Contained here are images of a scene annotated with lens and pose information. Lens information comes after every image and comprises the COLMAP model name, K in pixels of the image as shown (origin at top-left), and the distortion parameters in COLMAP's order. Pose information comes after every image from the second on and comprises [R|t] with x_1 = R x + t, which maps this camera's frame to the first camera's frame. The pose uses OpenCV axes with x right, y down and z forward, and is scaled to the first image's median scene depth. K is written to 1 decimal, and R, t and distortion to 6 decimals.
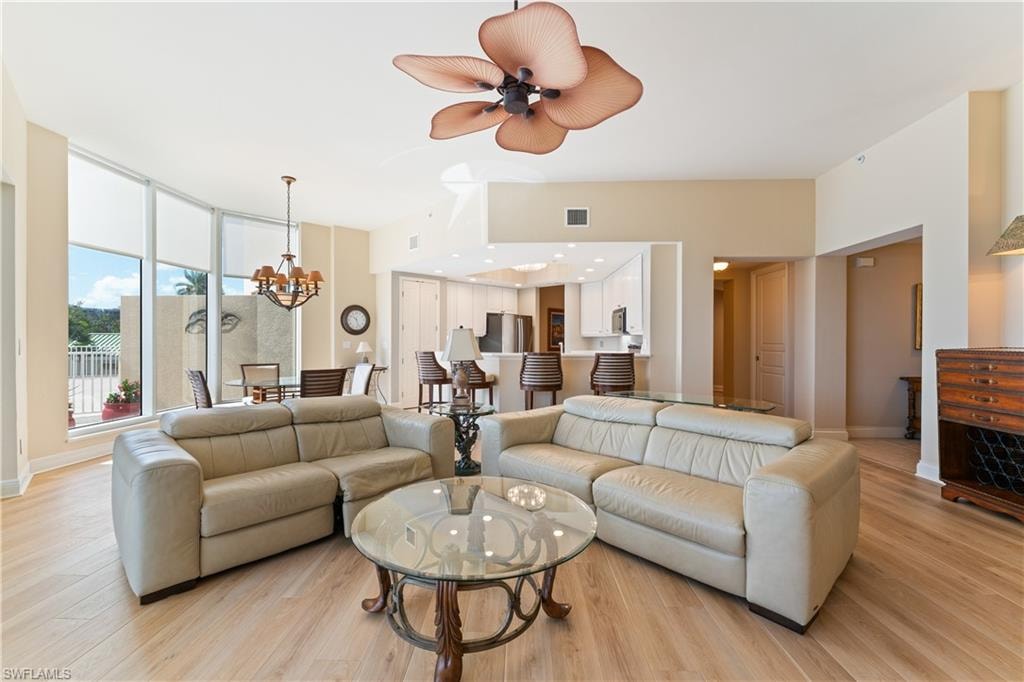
lens RADIAL K [[426.6, 0, 510.8], [0, 426.6, 343.5], [0, 0, 1]] dist [0.000107, 0.000042]
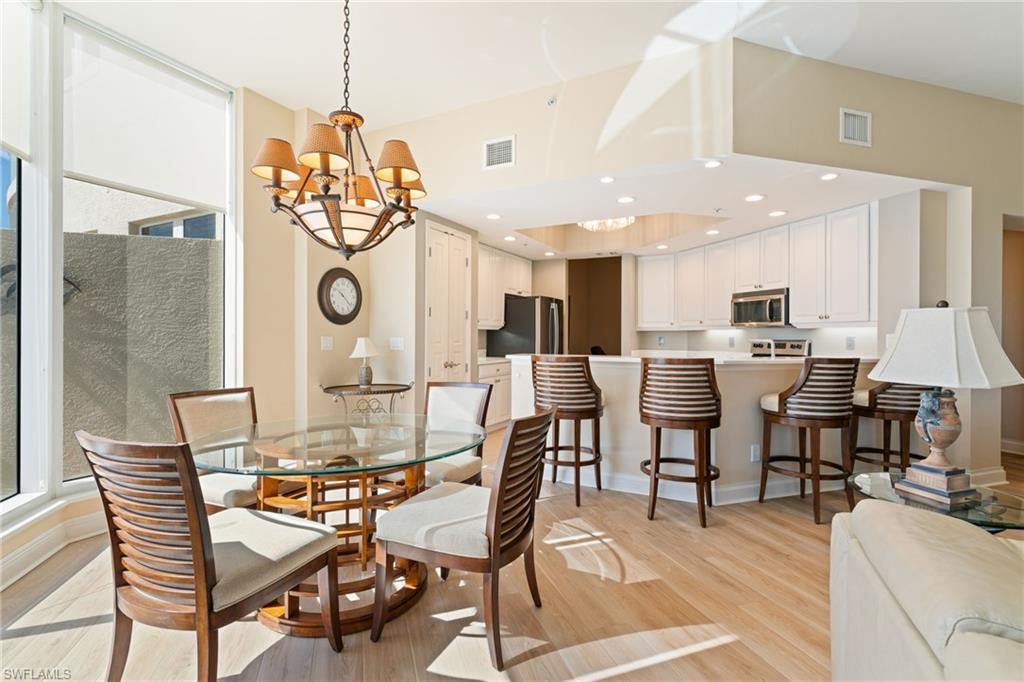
lens RADIAL K [[475.8, 0, 504.7], [0, 475.8, 342.4], [0, 0, 1]] dist [-0.000847, 0.000031]
pose [[0.948320, -0.001984, 0.317310, -0.428025], [-0.001252, 0.999949, 0.009993, -0.004449], [-0.317313, -0.009873, 0.948269, 0.446343]]
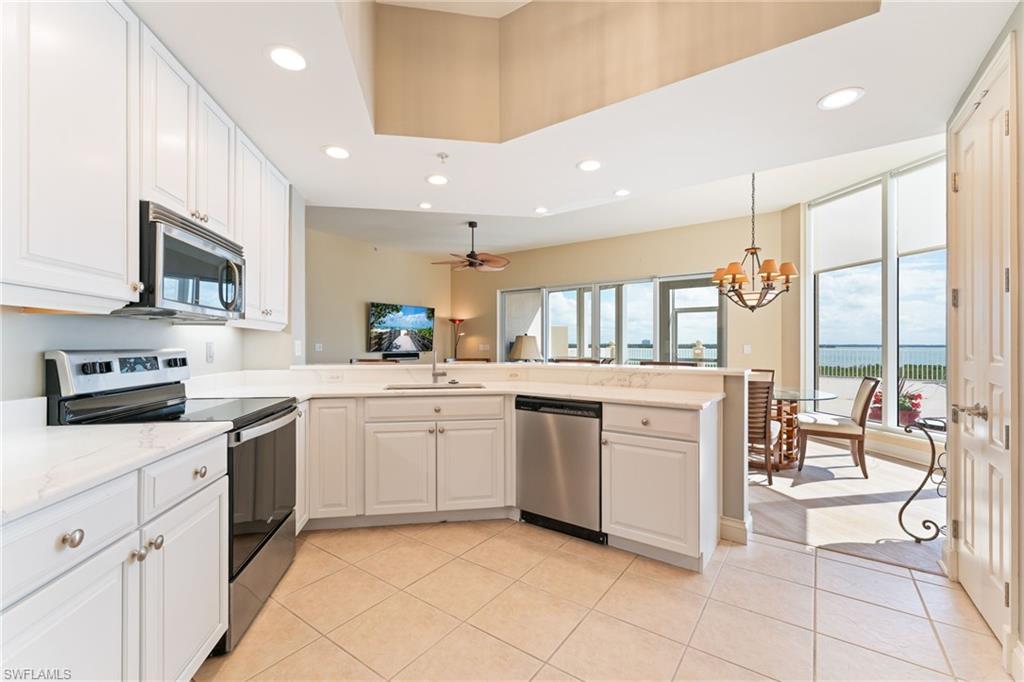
lens RADIAL K [[426.6, 0, 510.8], [0, 426.6, 343.5], [0, 0, 1]] dist [0.000107, 0.000042]
pose [[-0.981190, -0.003332, -0.193017, 0.112414], [-0.003003, 0.999993, -0.001999, -0.007531], [0.193023, -0.001382, -0.981193, 1.453354]]
